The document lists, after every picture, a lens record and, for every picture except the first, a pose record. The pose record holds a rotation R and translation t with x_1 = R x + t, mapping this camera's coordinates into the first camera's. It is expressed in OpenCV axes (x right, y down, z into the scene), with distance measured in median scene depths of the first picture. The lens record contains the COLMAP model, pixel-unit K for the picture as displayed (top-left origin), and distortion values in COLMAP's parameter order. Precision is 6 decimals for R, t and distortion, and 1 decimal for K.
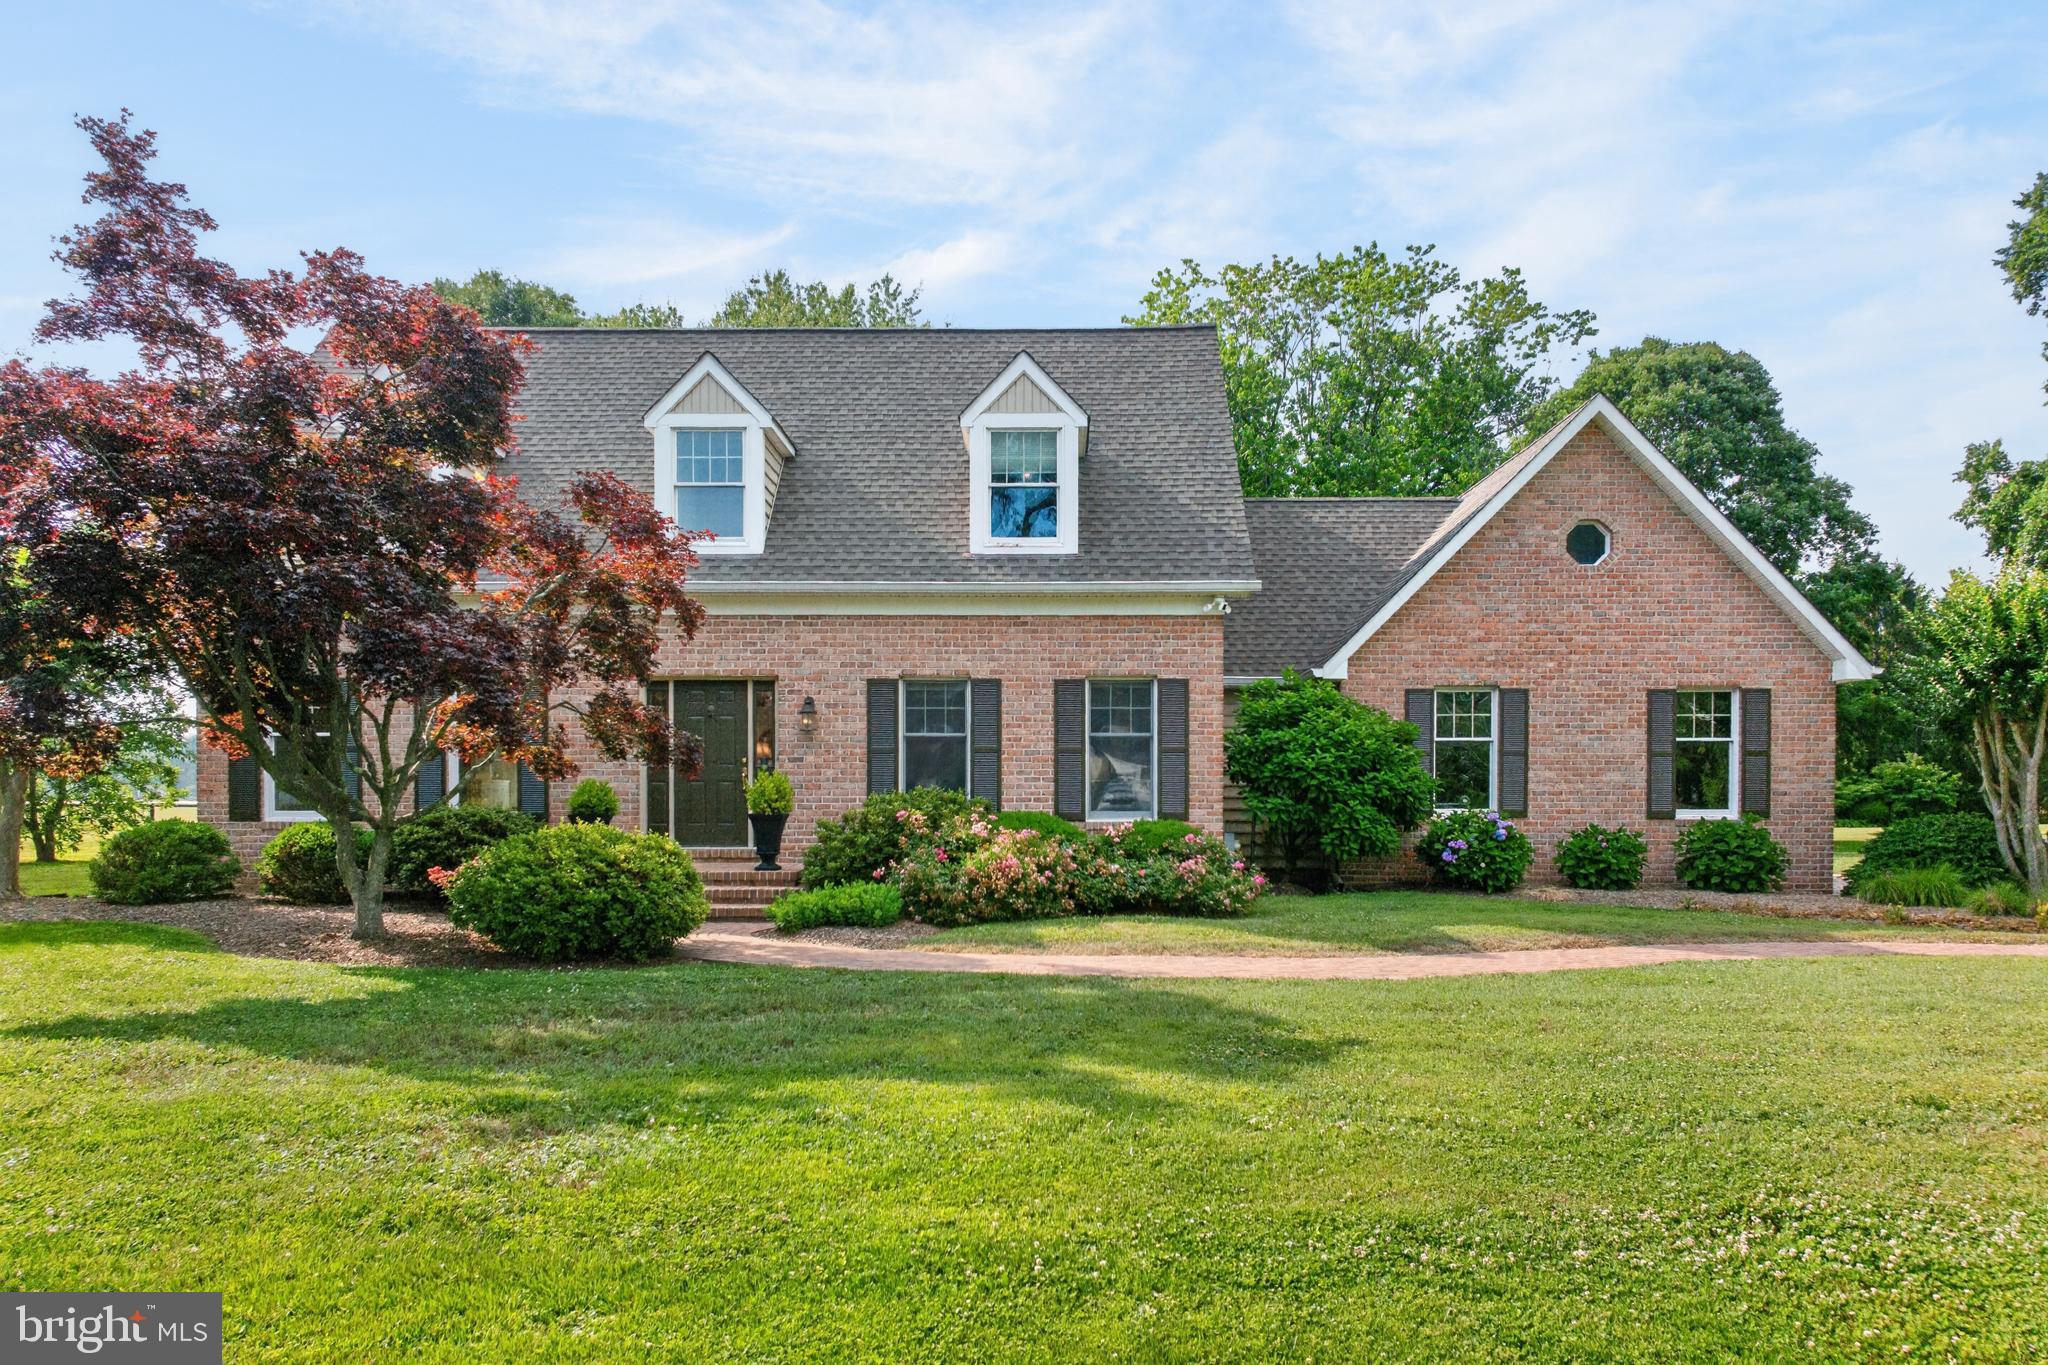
lens RADIAL K [[1299.2, 0, 1022.9], [0, 1299.2, 808.6], [0, 0, 1]] dist [-0.003462, -0.000655]
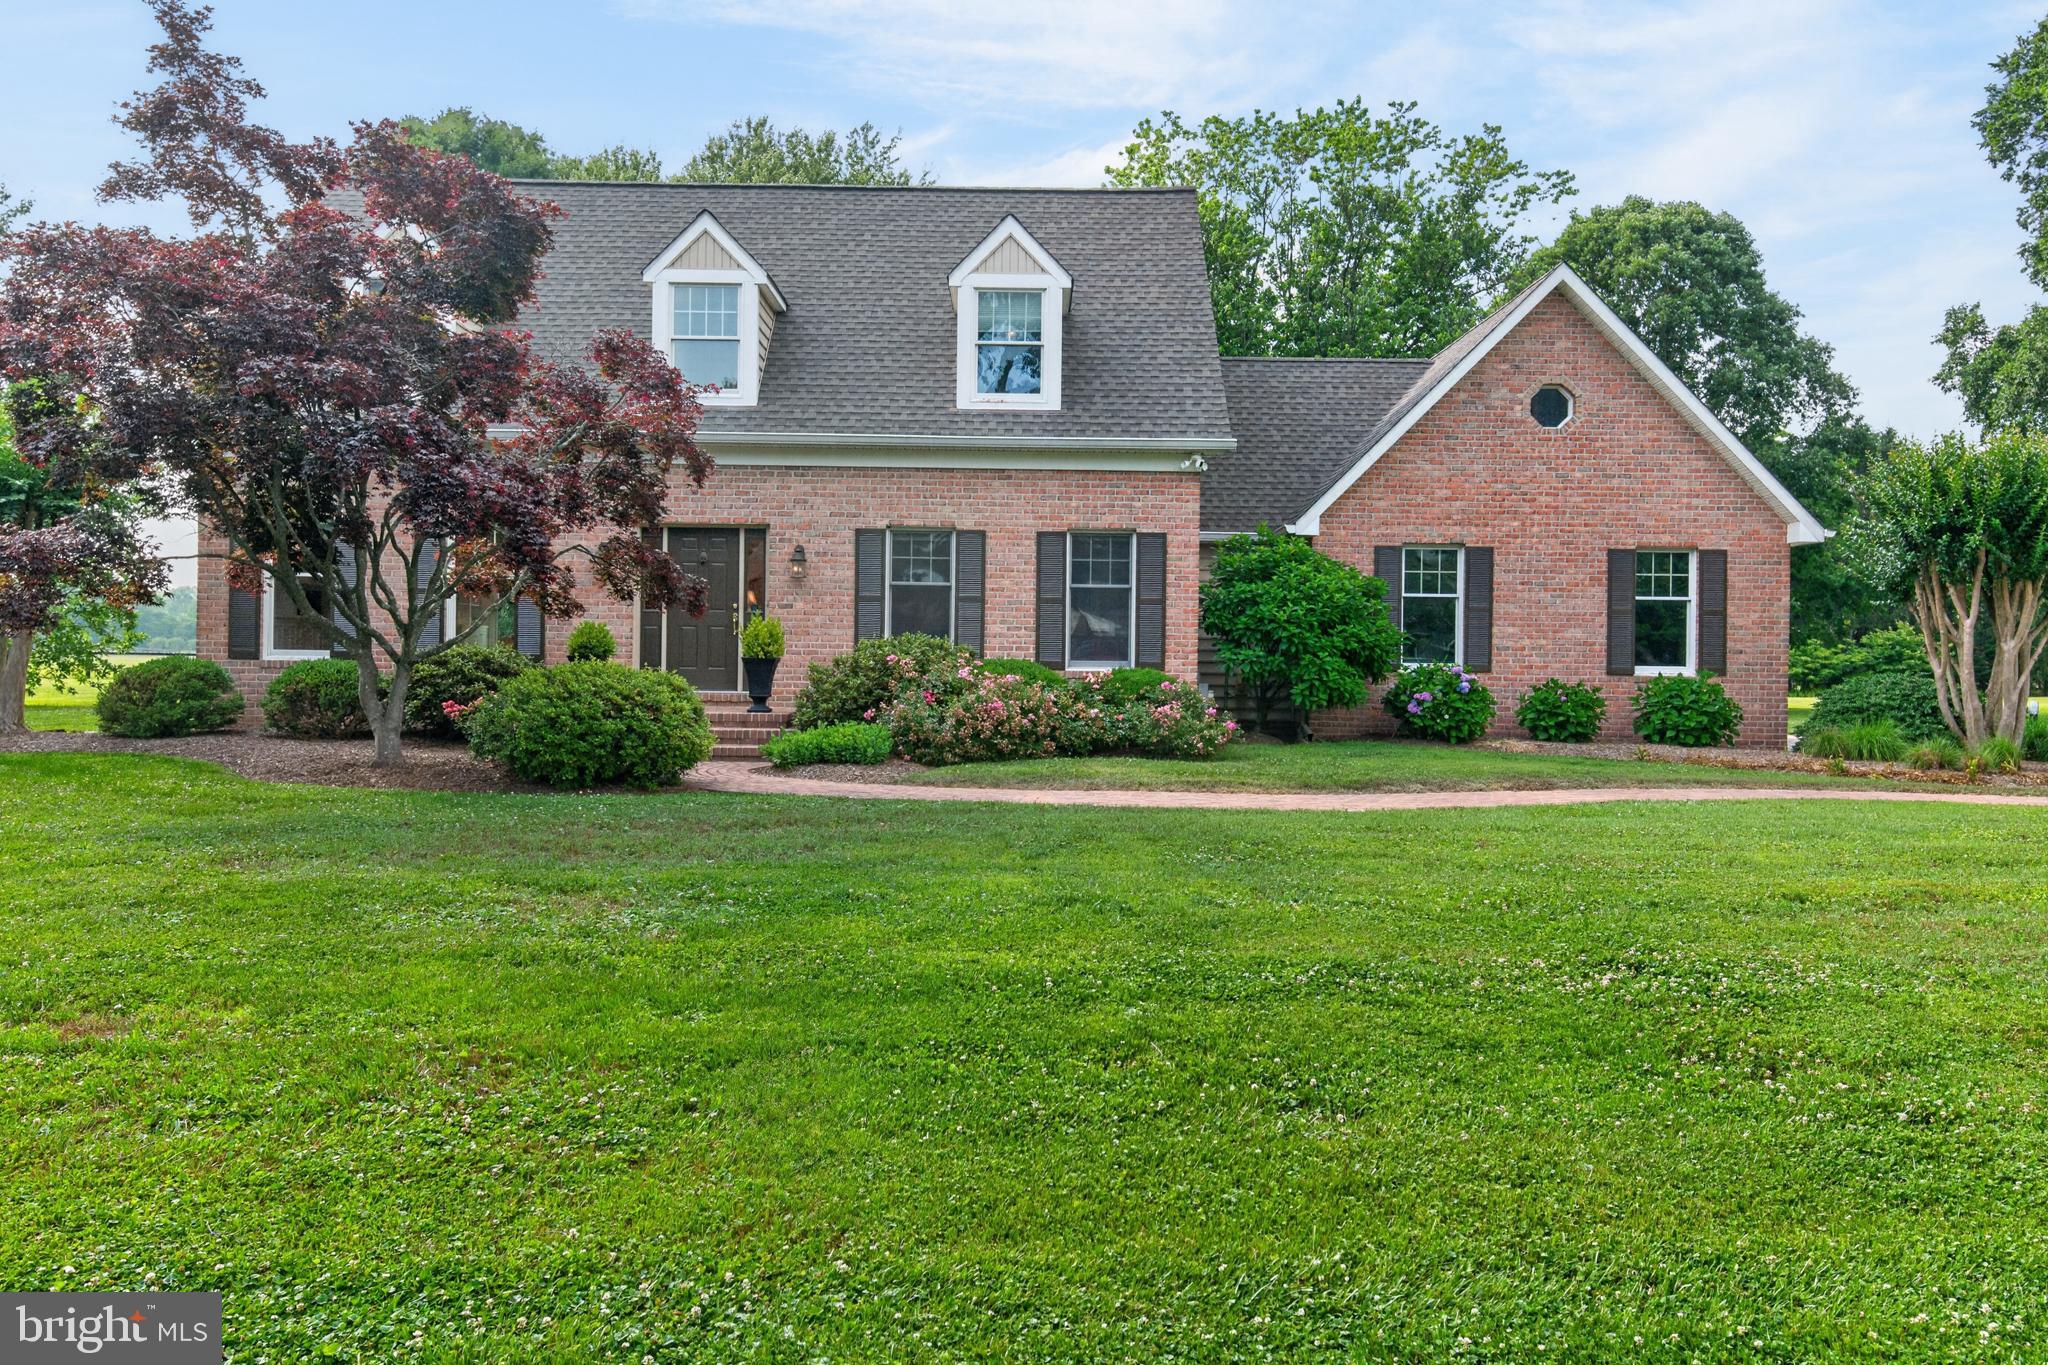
lens RADIAL K [[1406.0, 0, 1031.4], [0, 1406.0, 679.8], [0, 0, 1]] dist [0.000370, 0.001168]
pose [[0.999358, 0.009348, 0.034594, -0.017844], [-0.009417, 0.999954, 0.001840, 0.016628], [-0.034575, -0.002164, 0.999400, -0.119970]]
